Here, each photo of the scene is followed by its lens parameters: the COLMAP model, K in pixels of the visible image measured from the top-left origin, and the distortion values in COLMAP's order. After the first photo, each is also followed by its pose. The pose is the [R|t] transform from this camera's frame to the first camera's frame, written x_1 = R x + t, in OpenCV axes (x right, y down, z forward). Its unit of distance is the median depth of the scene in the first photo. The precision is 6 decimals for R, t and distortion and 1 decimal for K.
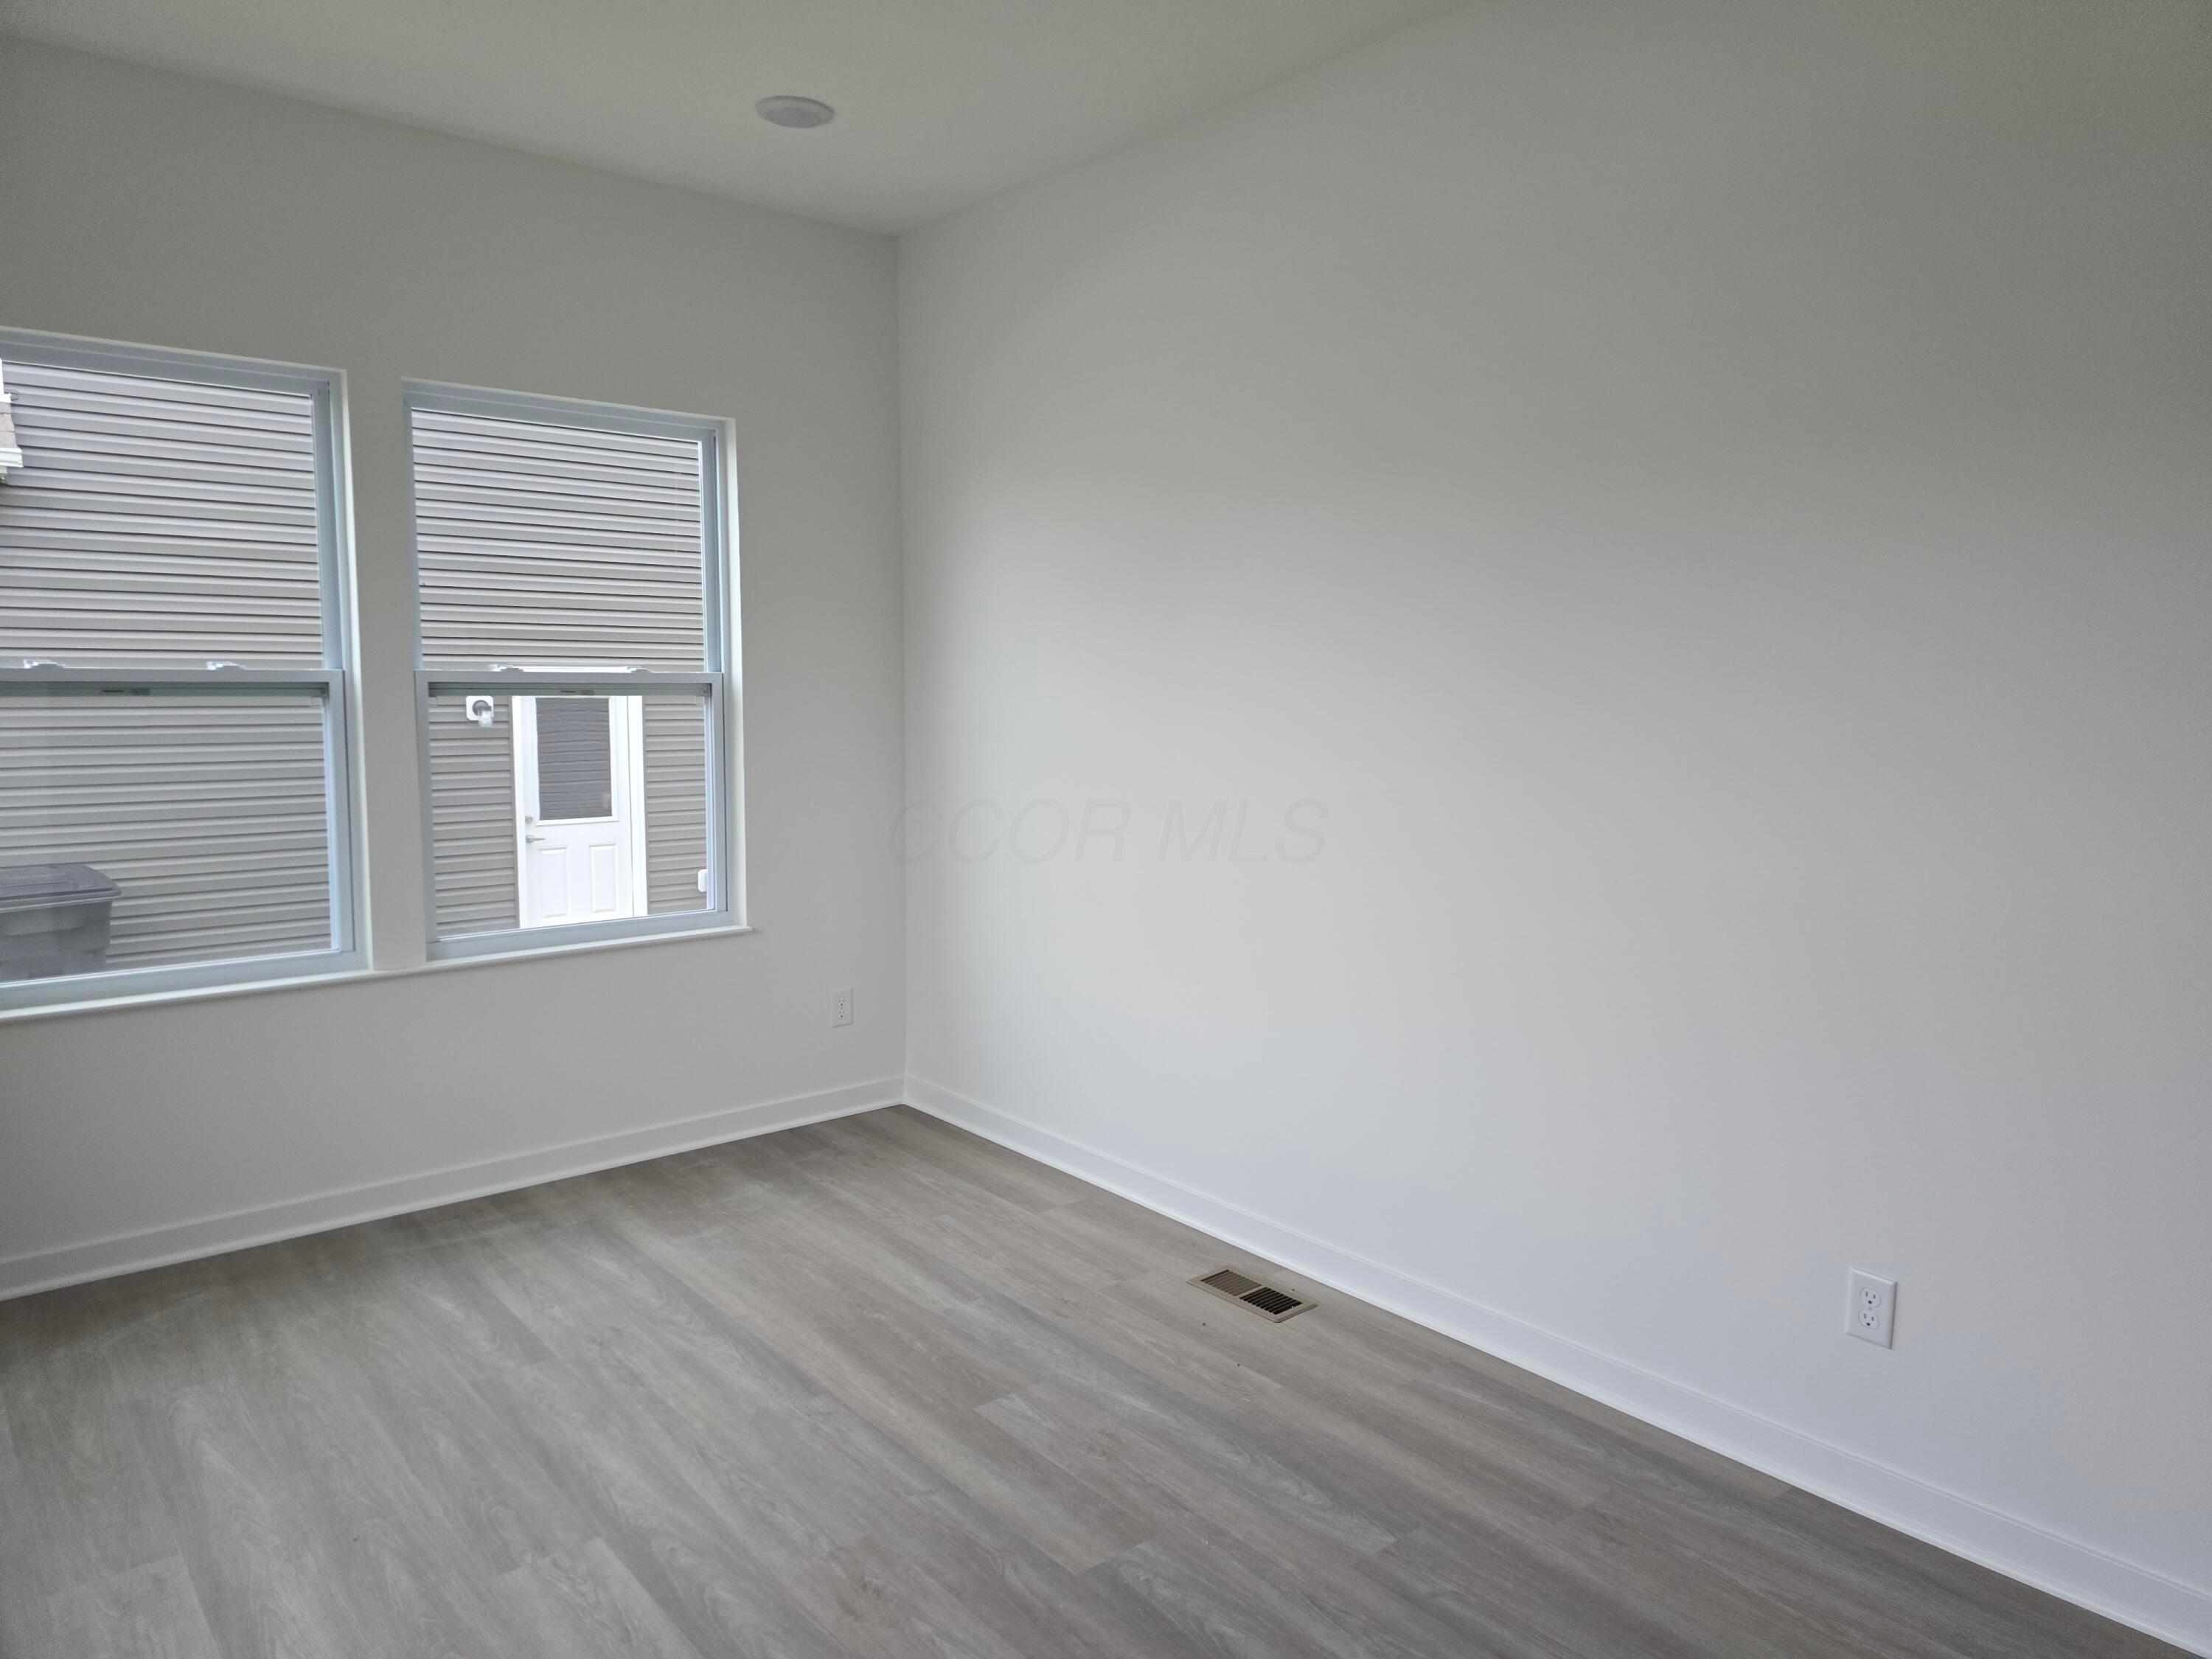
lens RADIAL K [[1488.1, 0, 1141.2], [0, 1488.1, 826.2], [0, 0, 1]] dist [0.071781, -0.066574]
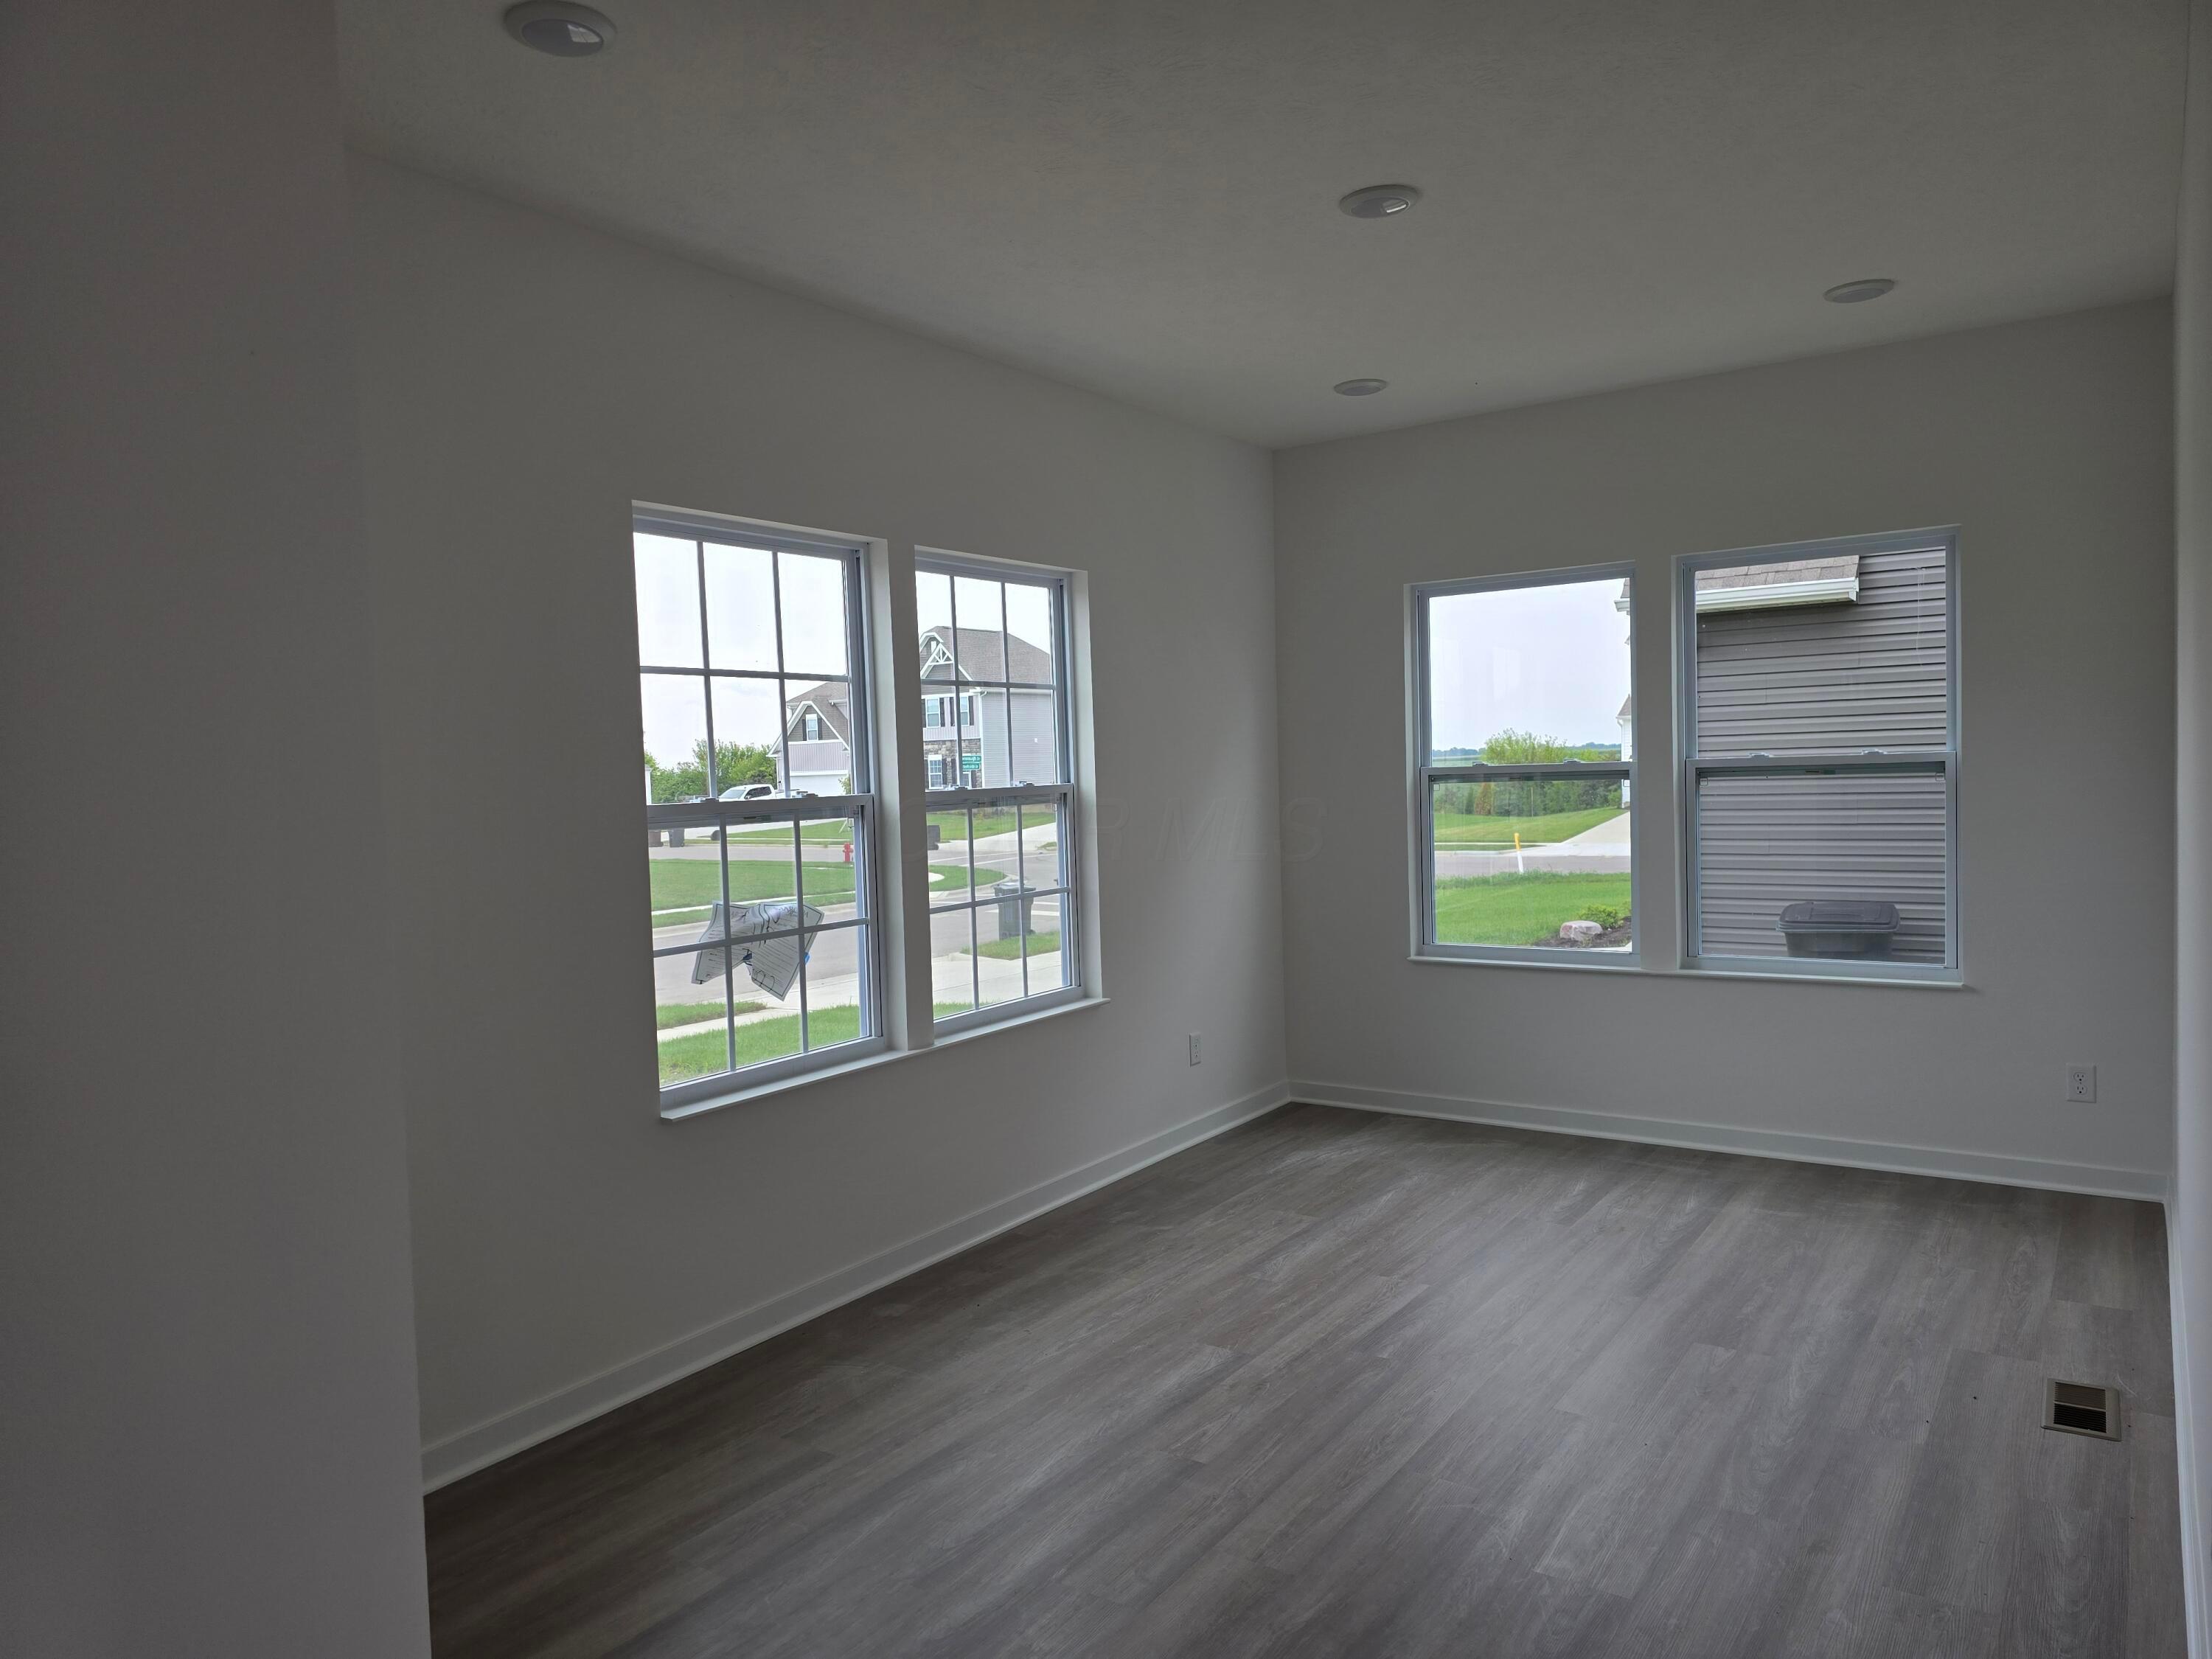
lens RADIAL K [[1495.2, 0, 1106.0], [0, 1495.2, 829.5], [0, 0, 1]] dist [0.067825, -0.051331]
pose [[0.255567, 0.027738, -0.966393, 0.889263], [-0.066617, 0.997718, 0.011019, -0.022343], [0.964493, 0.061562, 0.256832, 0.149407]]
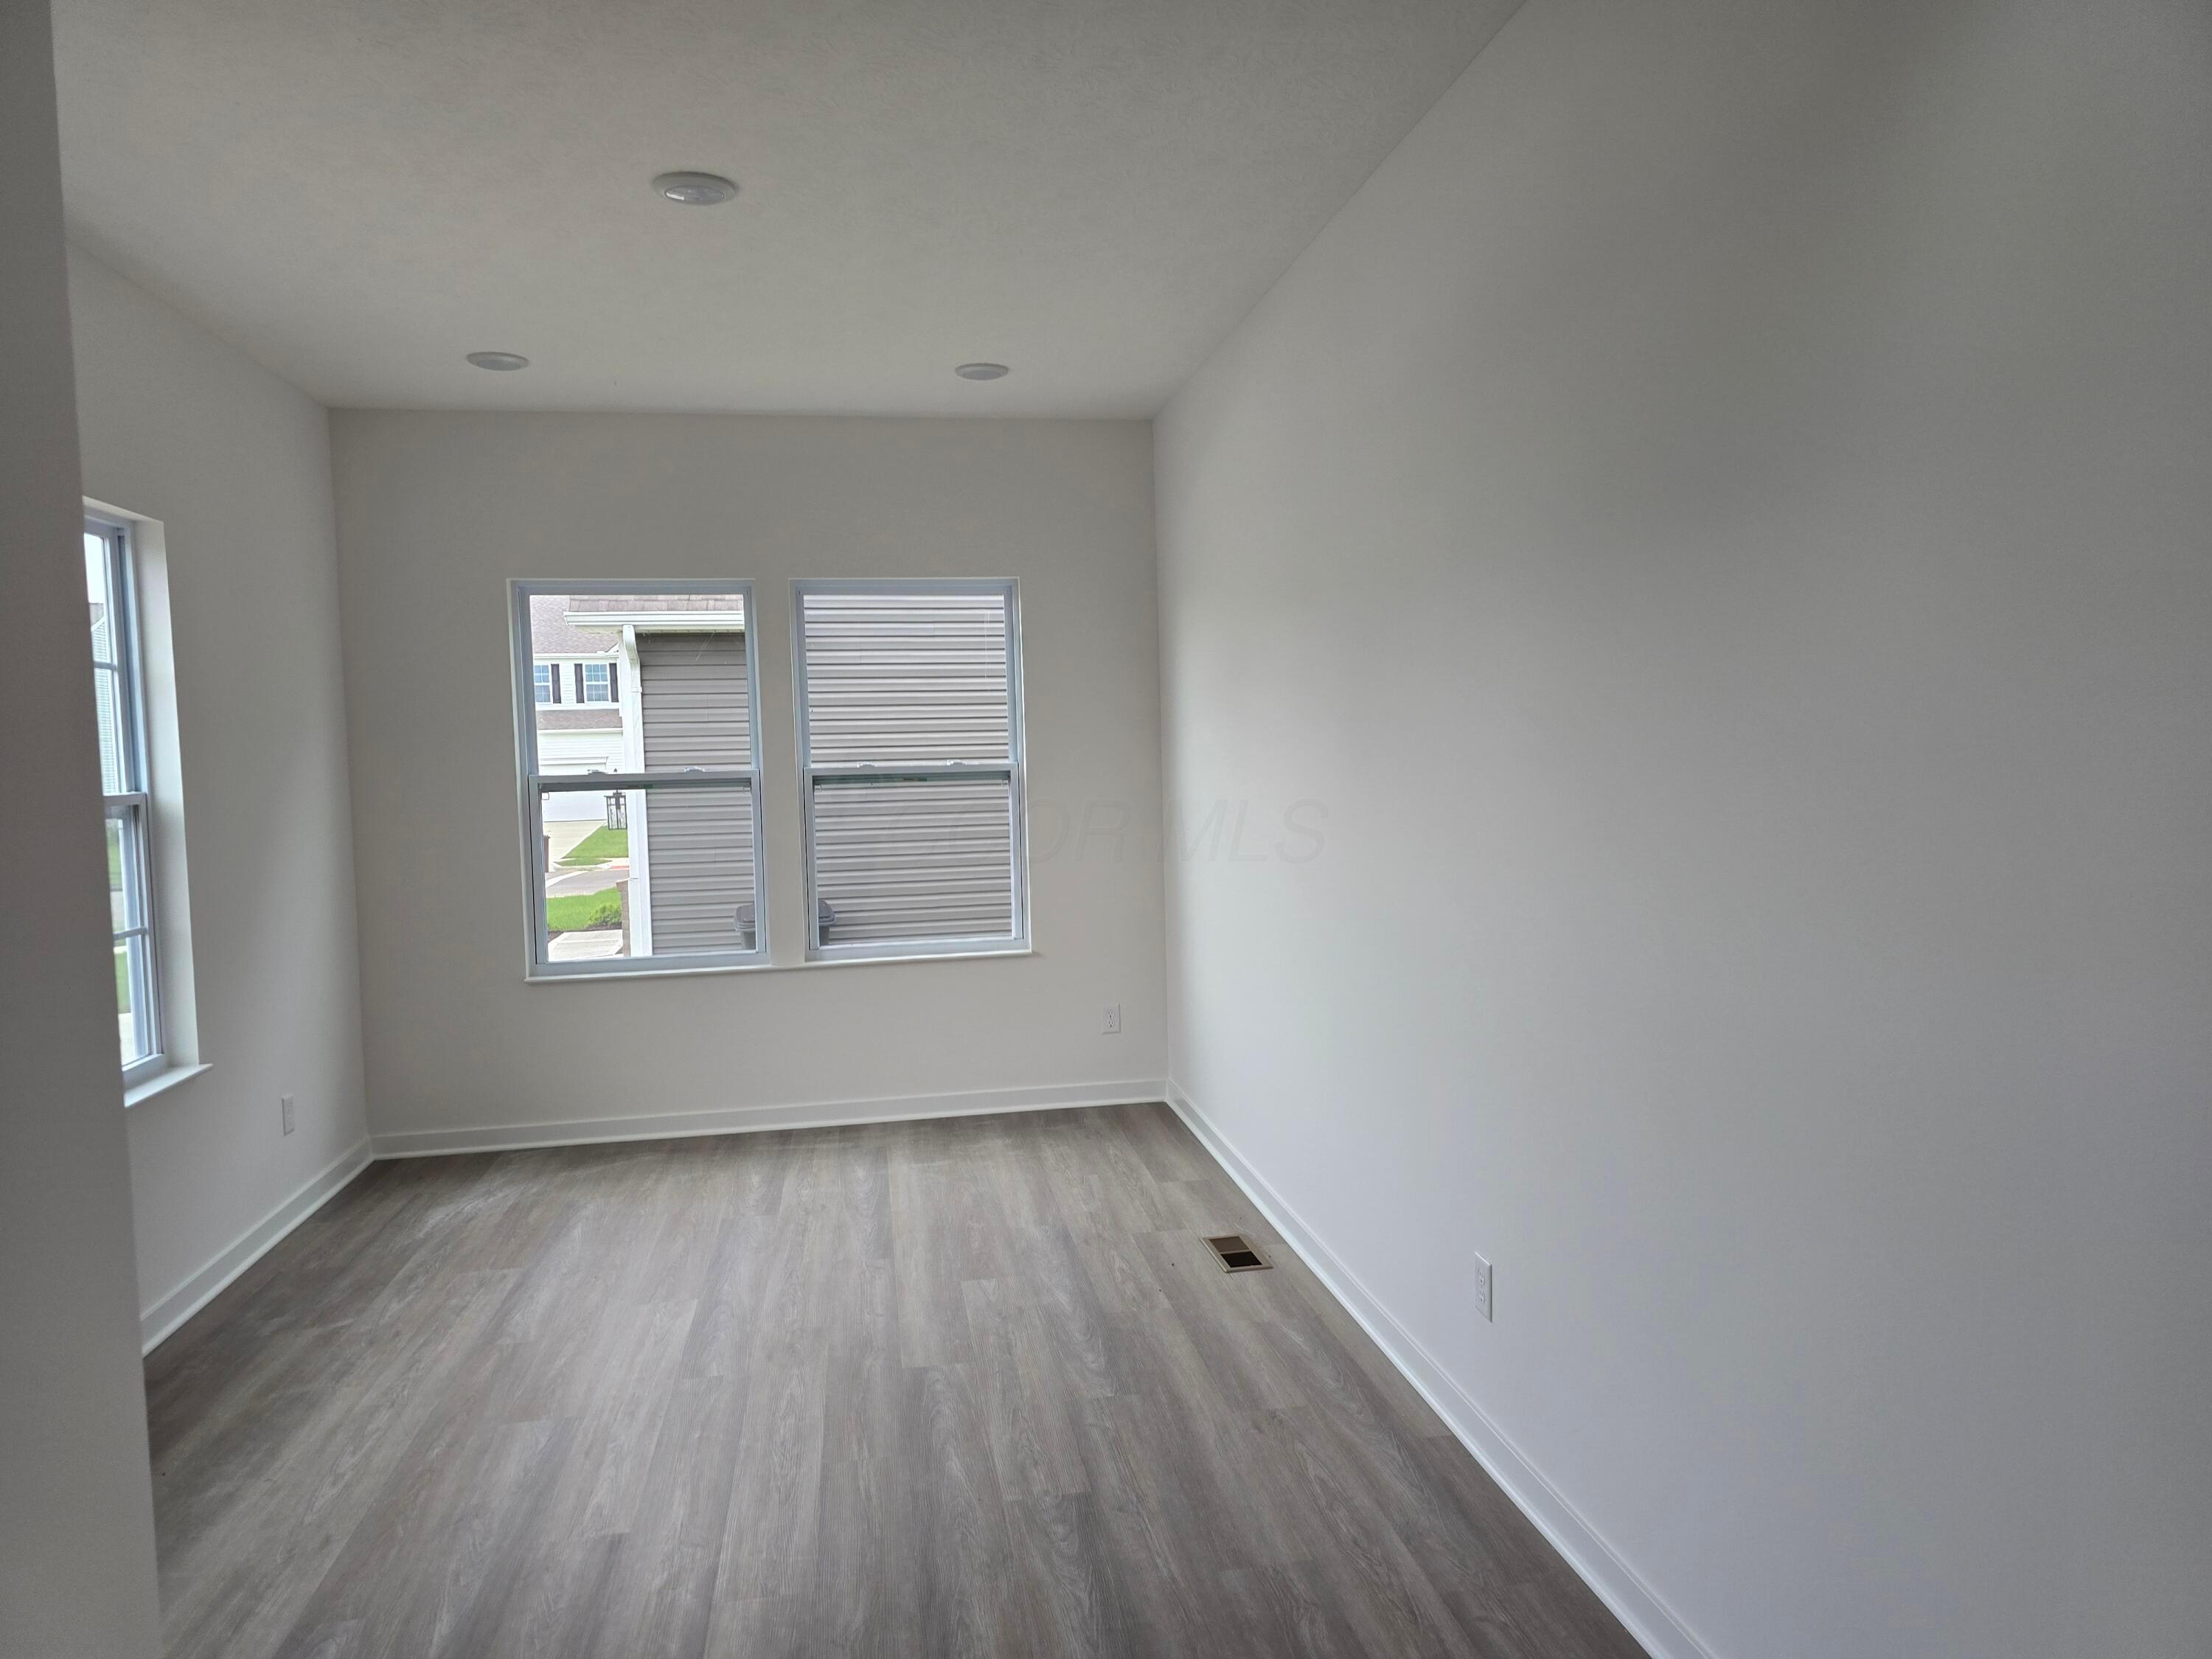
lens RADIAL K [[1495.2, 0, 1106.0], [0, 1495.2, 829.5], [0, 0, 1]] dist [0.067825, -0.051331]
pose [[0.852542, -0.002185, -0.522655, 0.676605], [-0.019584, 0.999155, -0.036123, 0.008570], [0.522292, 0.041033, 0.851779, -0.142492]]
